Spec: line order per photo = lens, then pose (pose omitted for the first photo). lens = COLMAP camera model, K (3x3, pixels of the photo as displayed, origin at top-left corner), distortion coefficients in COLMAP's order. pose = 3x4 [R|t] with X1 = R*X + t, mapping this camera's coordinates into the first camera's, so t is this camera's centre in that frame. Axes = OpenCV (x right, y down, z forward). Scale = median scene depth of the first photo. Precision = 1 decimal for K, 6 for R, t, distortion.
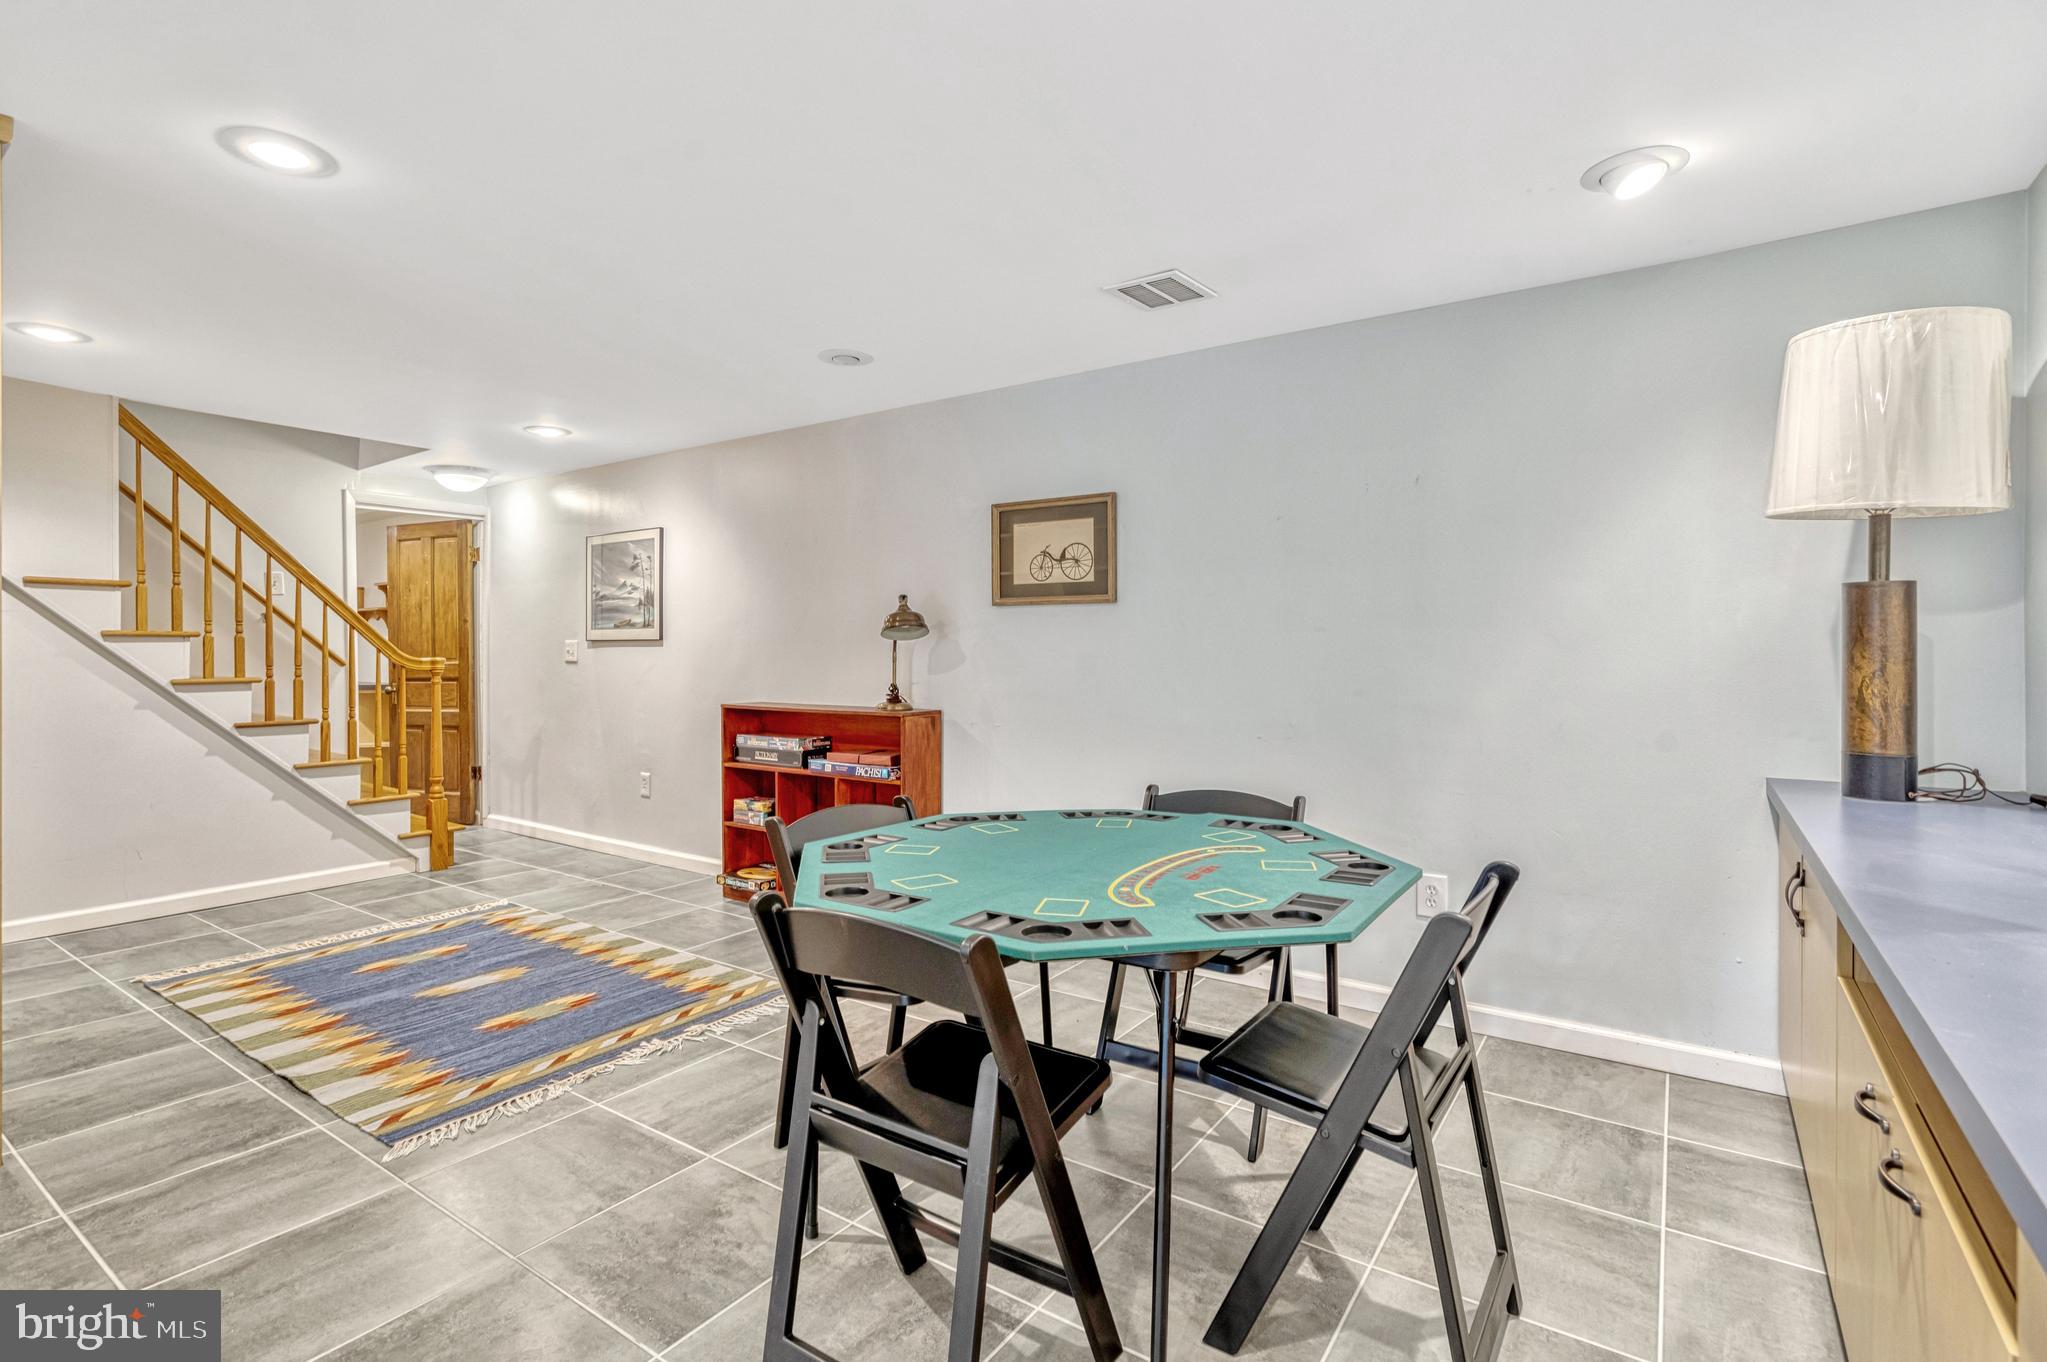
lens RADIAL K [[954.6, 0, 1030.5], [0, 954.6, 662.7], [0, 0, 1]] dist [0.003805, -0.000337]
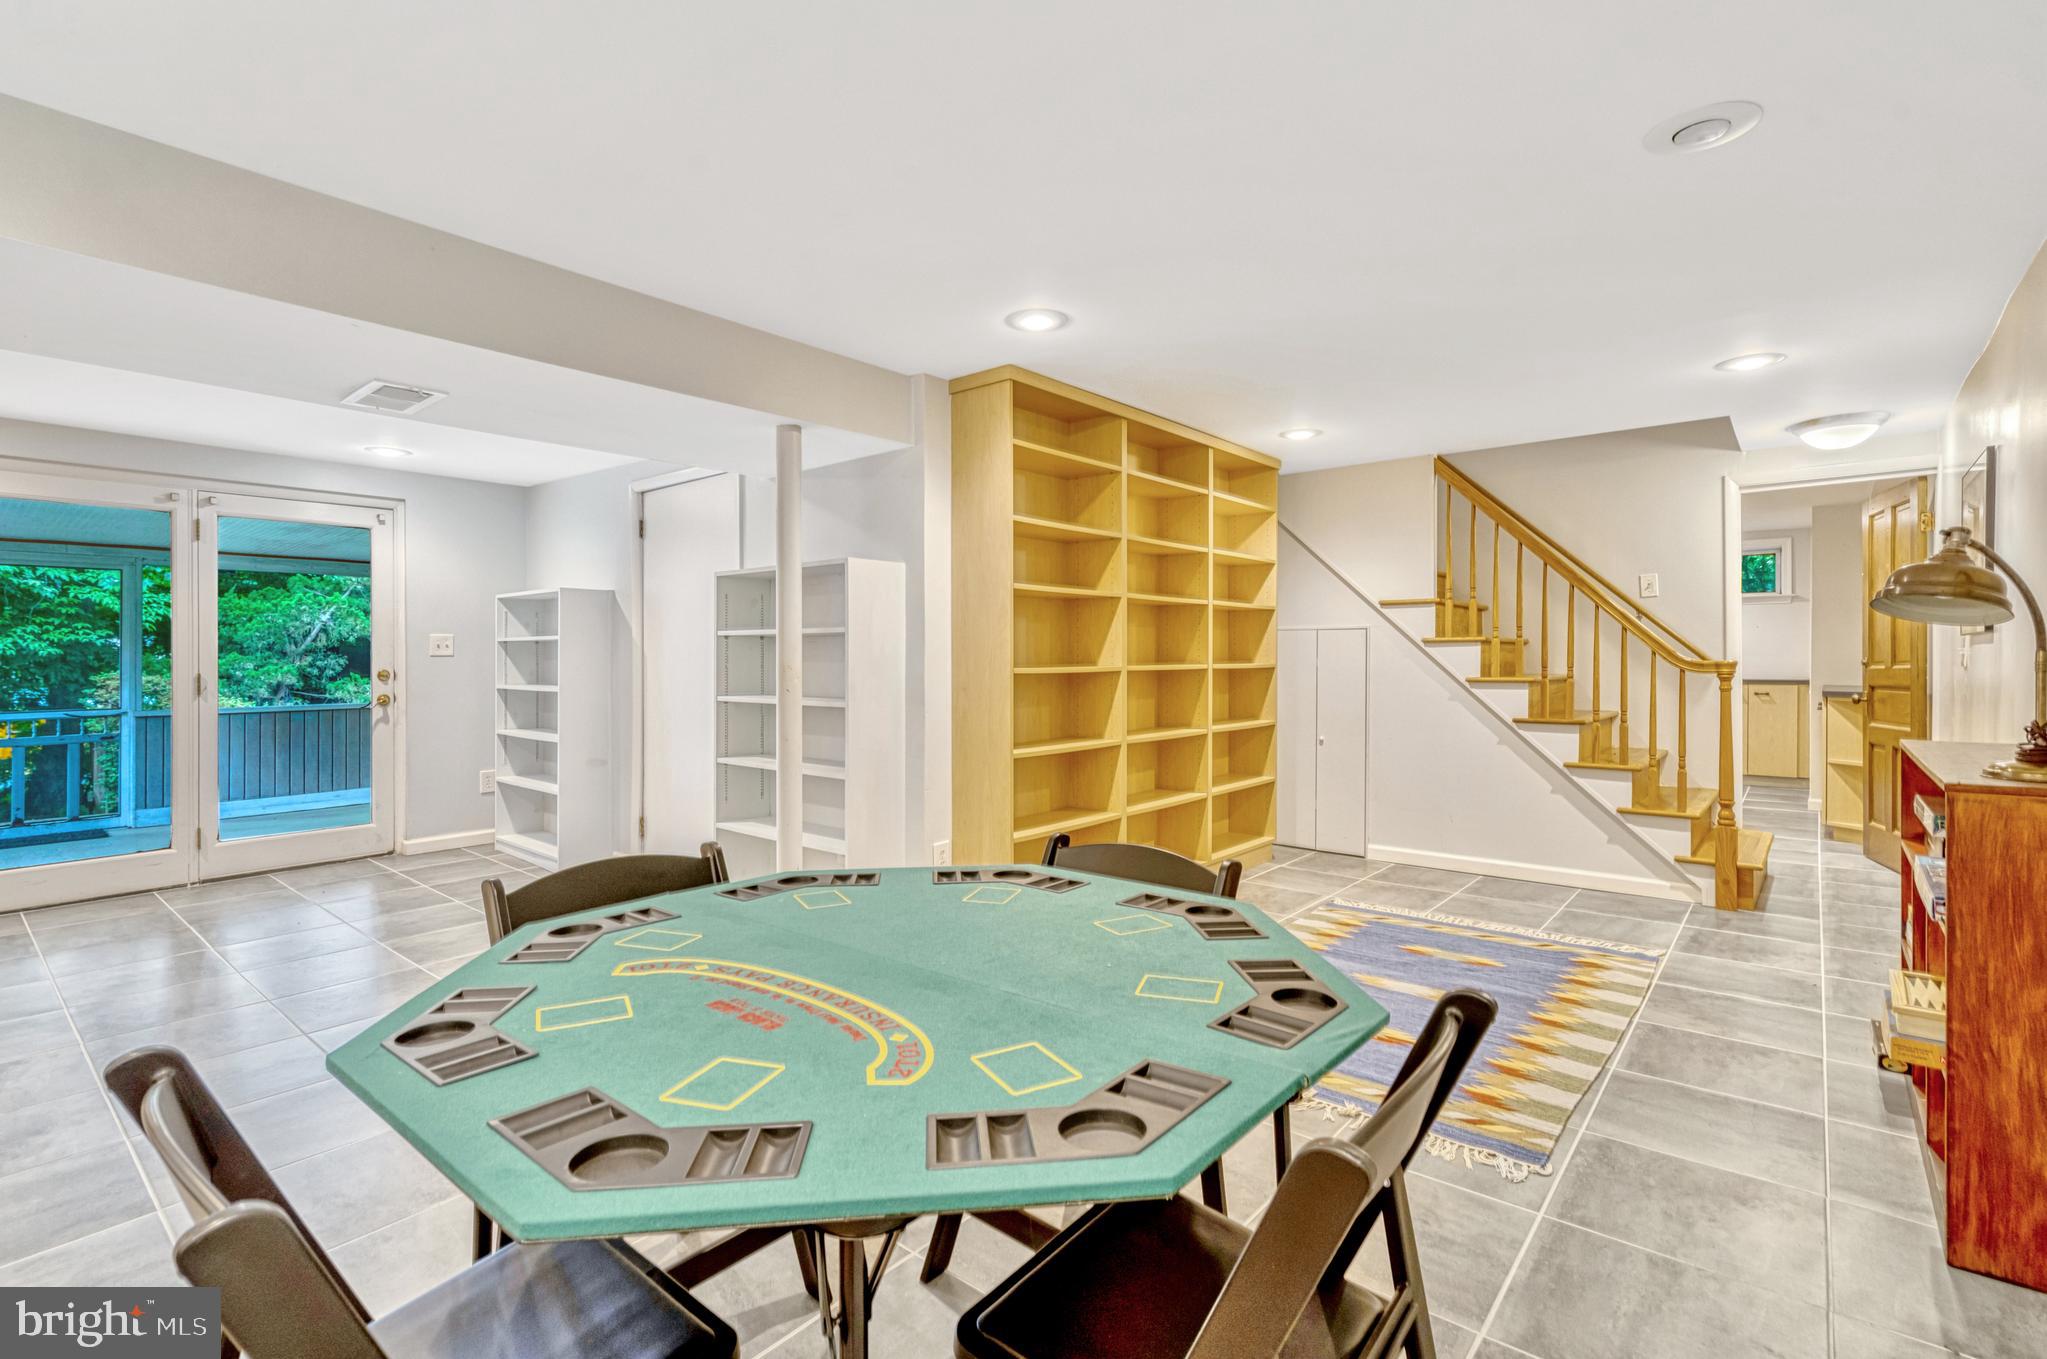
lens RADIAL K [[954.6, 0, 1029.5], [0, 954.6, 672.2], [0, 0, 1]] dist [0.003805, -0.000337]
pose [[-0.099939, 0.011210, -0.994930, 0.374512], [-0.007321, 0.999901, 0.012001, 0.000779], [0.994967, 0.008483, -0.099847, 0.618129]]
